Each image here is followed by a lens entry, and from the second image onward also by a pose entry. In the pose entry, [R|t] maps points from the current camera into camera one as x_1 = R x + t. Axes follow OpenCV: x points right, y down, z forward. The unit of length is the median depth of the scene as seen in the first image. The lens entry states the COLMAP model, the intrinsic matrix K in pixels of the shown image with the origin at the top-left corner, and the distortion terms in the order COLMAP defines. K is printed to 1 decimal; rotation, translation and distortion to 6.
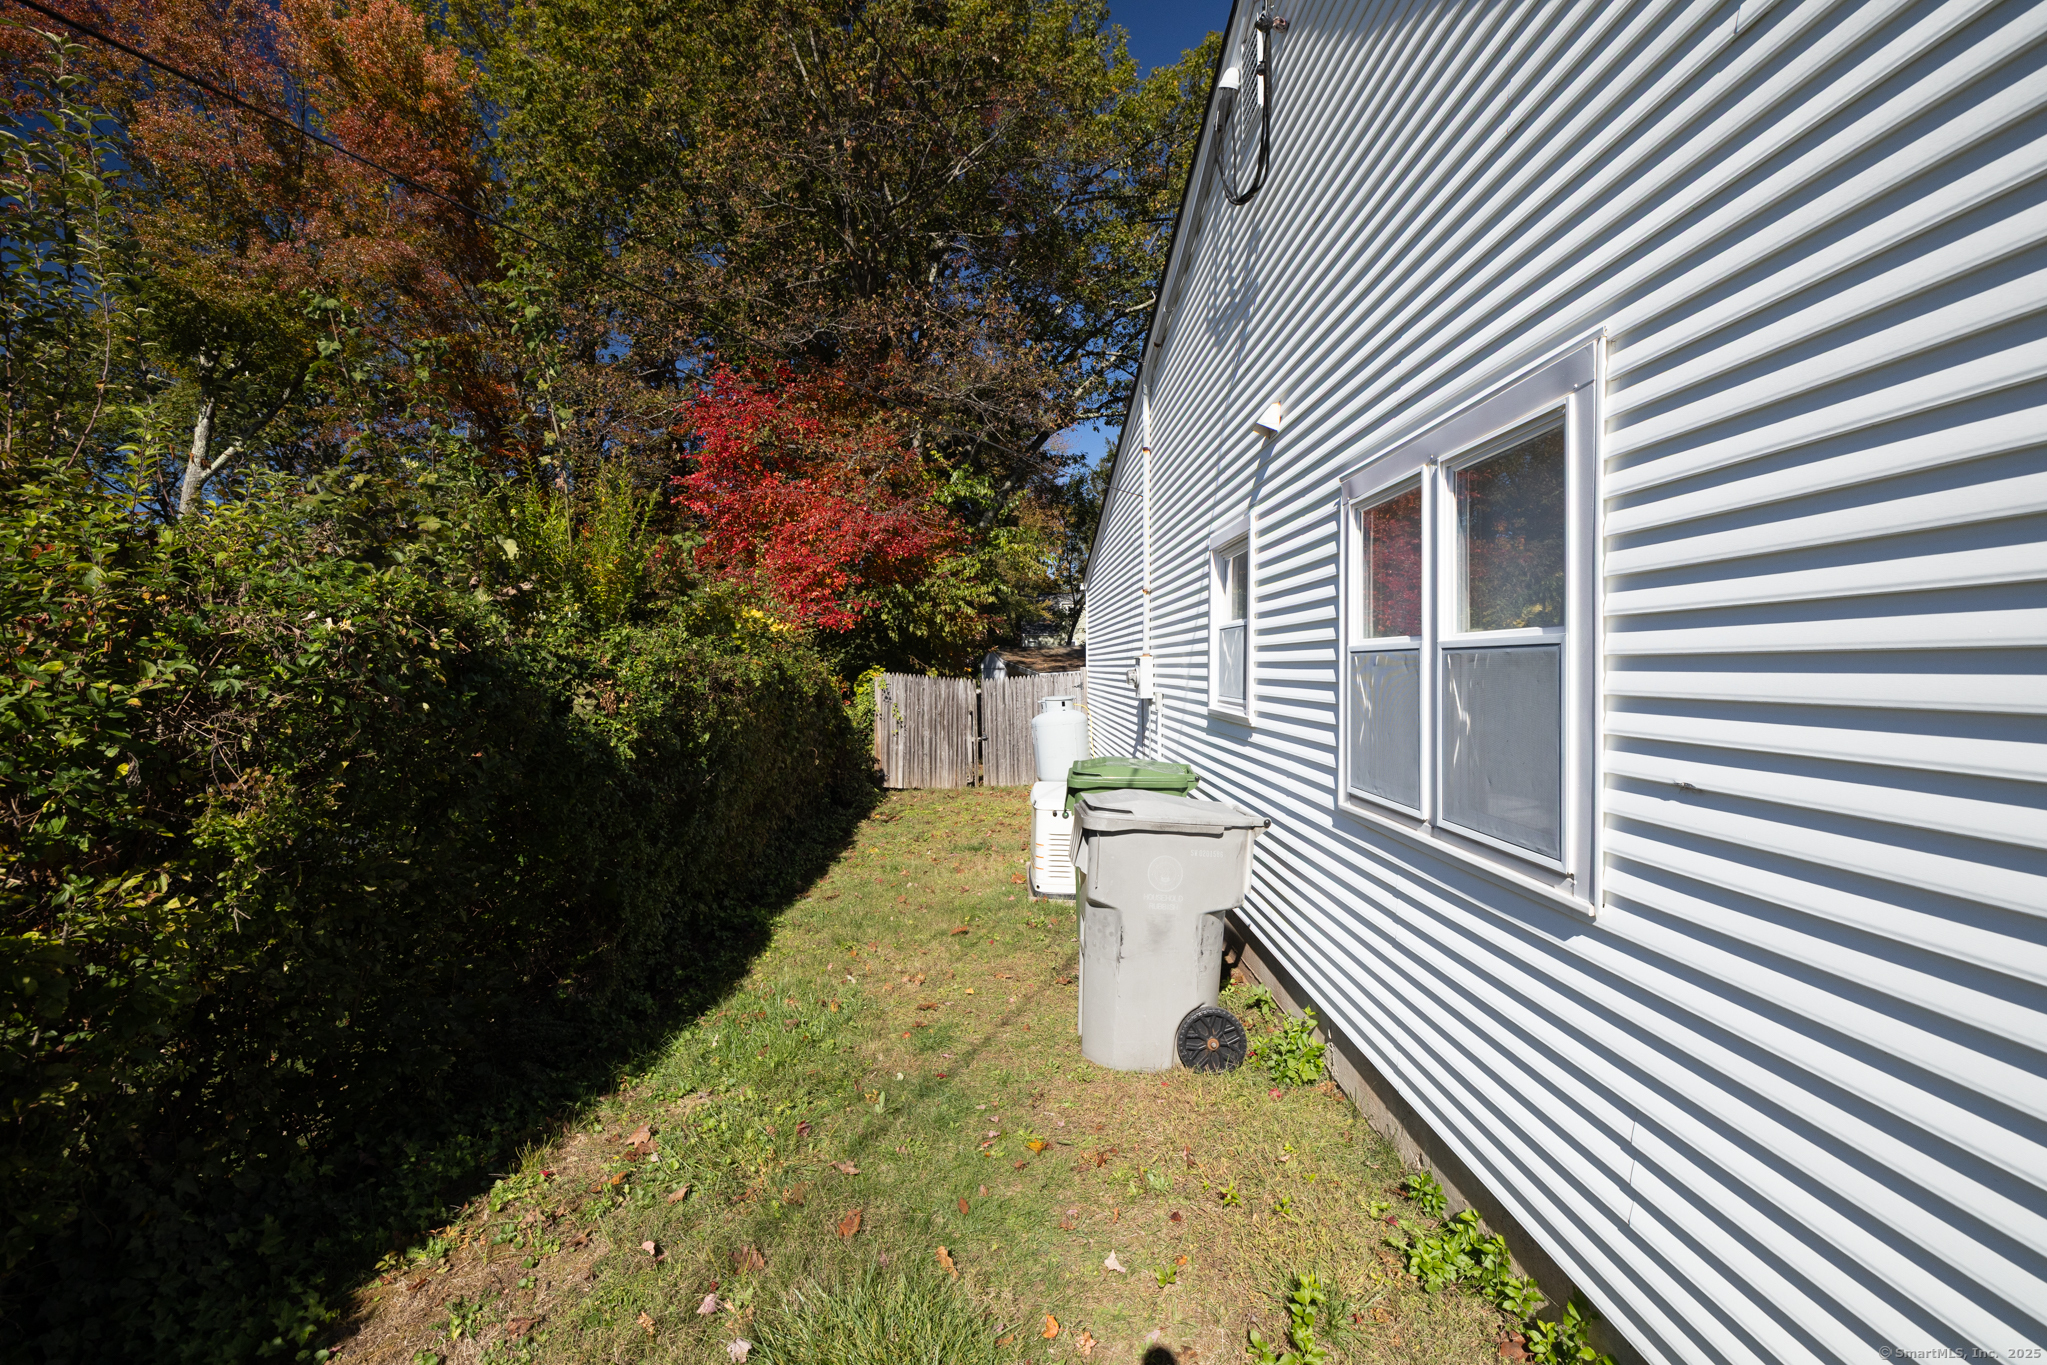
lens RADIAL K [[862.1, 0, 1024.9], [0, 862.1, 673.8], [0, 0, 1]] dist [-0.001021, -0.000046]
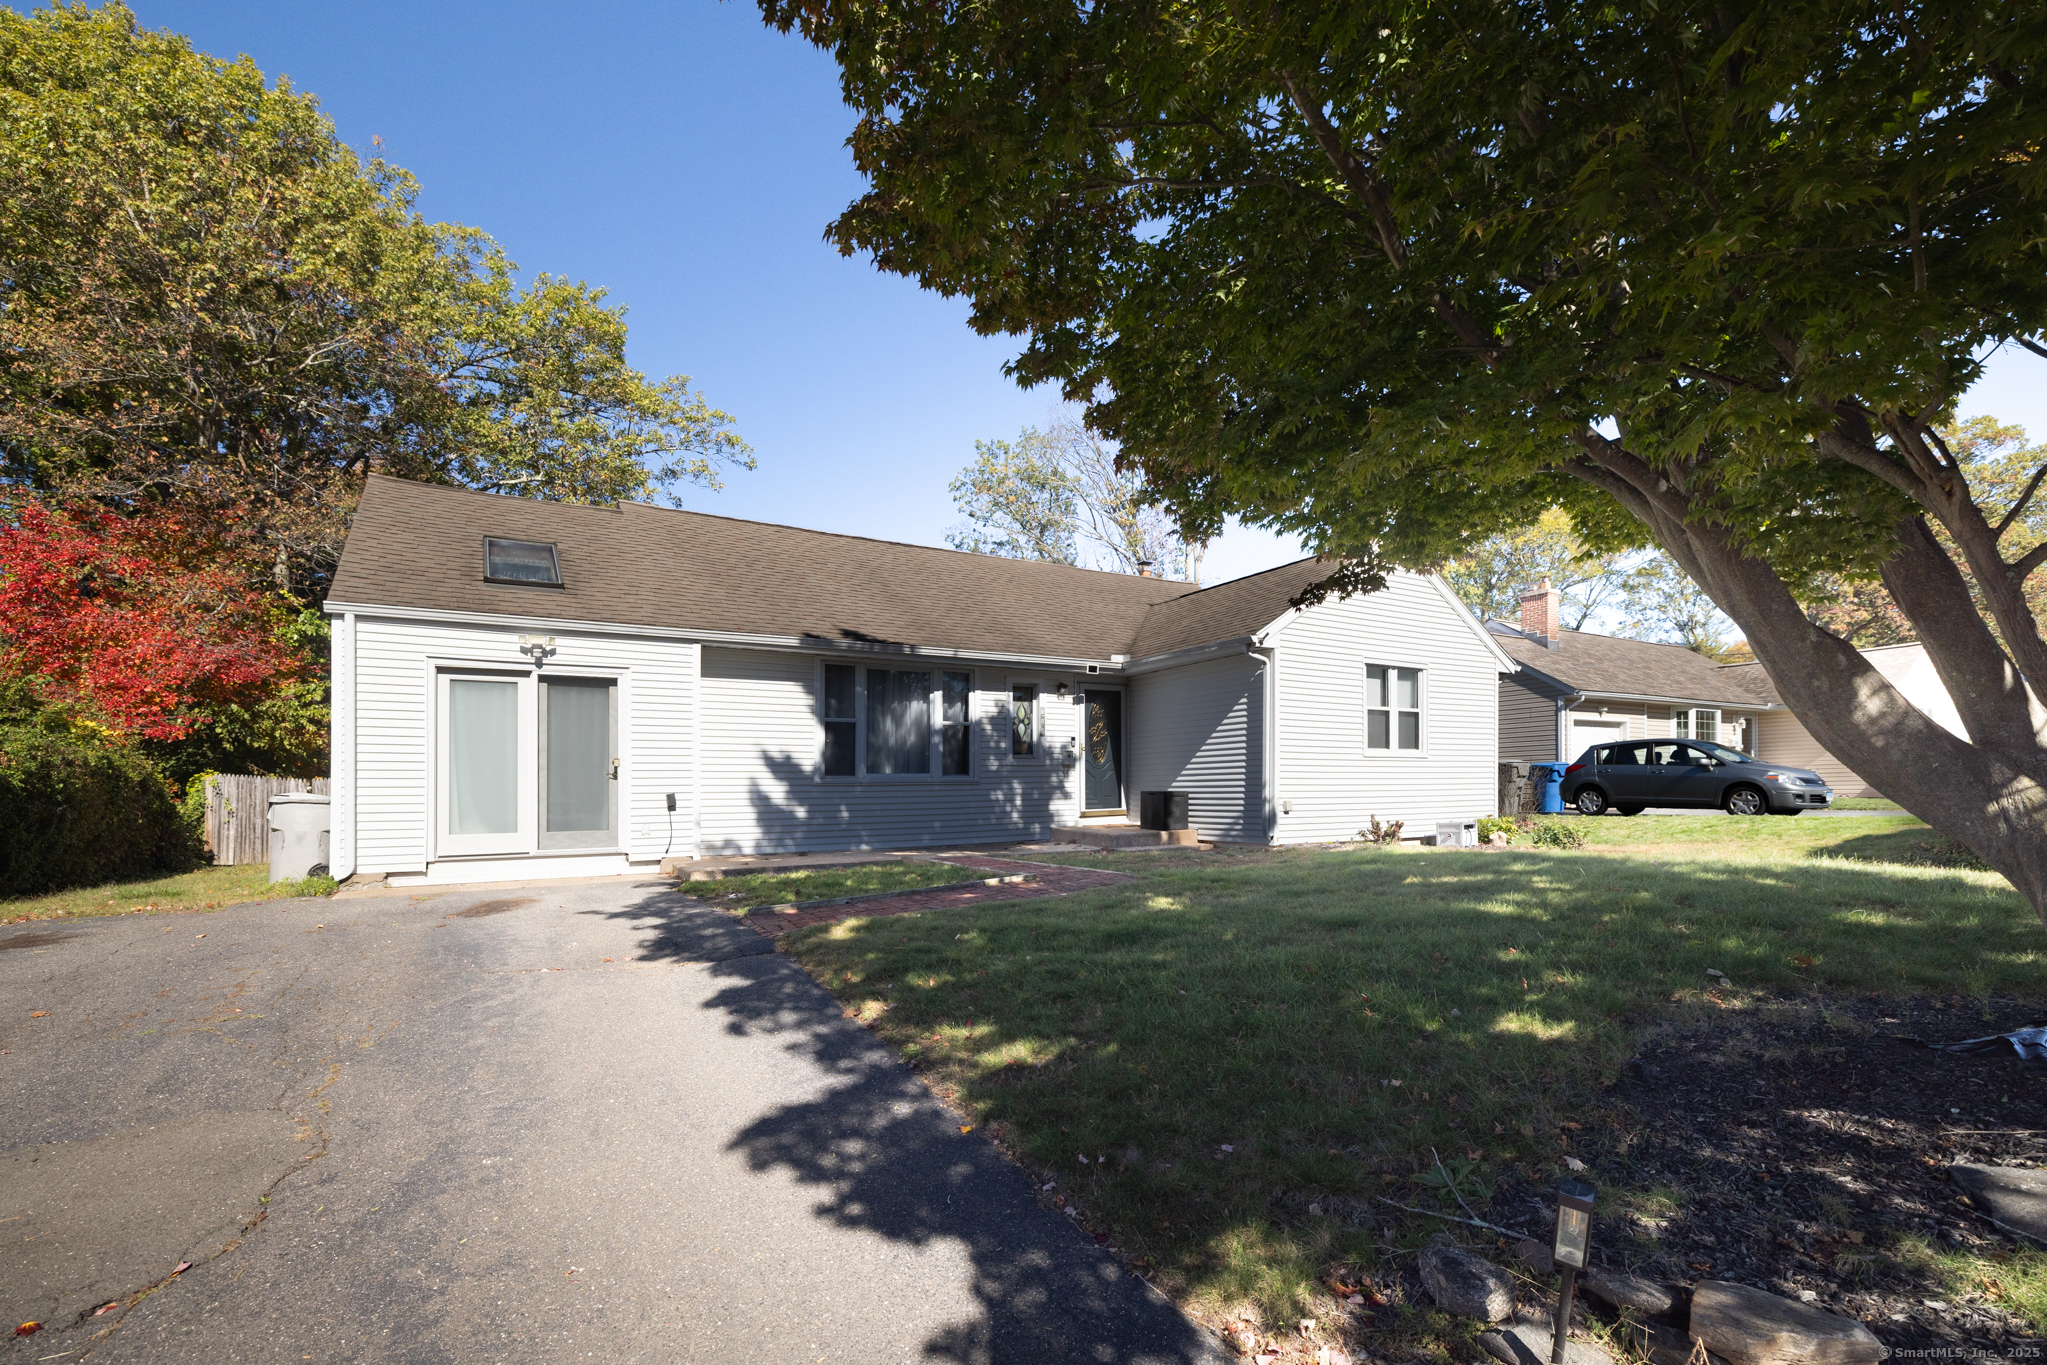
lens RADIAL K [[862.1, 0, 996.7], [0, 862.1, 780.7], [0, 0, 1]] dist [-0.001021, -0.000046]
pose [[0.857315, 0.002450, 0.514786, 0.160883], [0.011564, 0.999645, -0.024016, 0.049643], [-0.514662, 0.026543, 0.856982, -0.641877]]
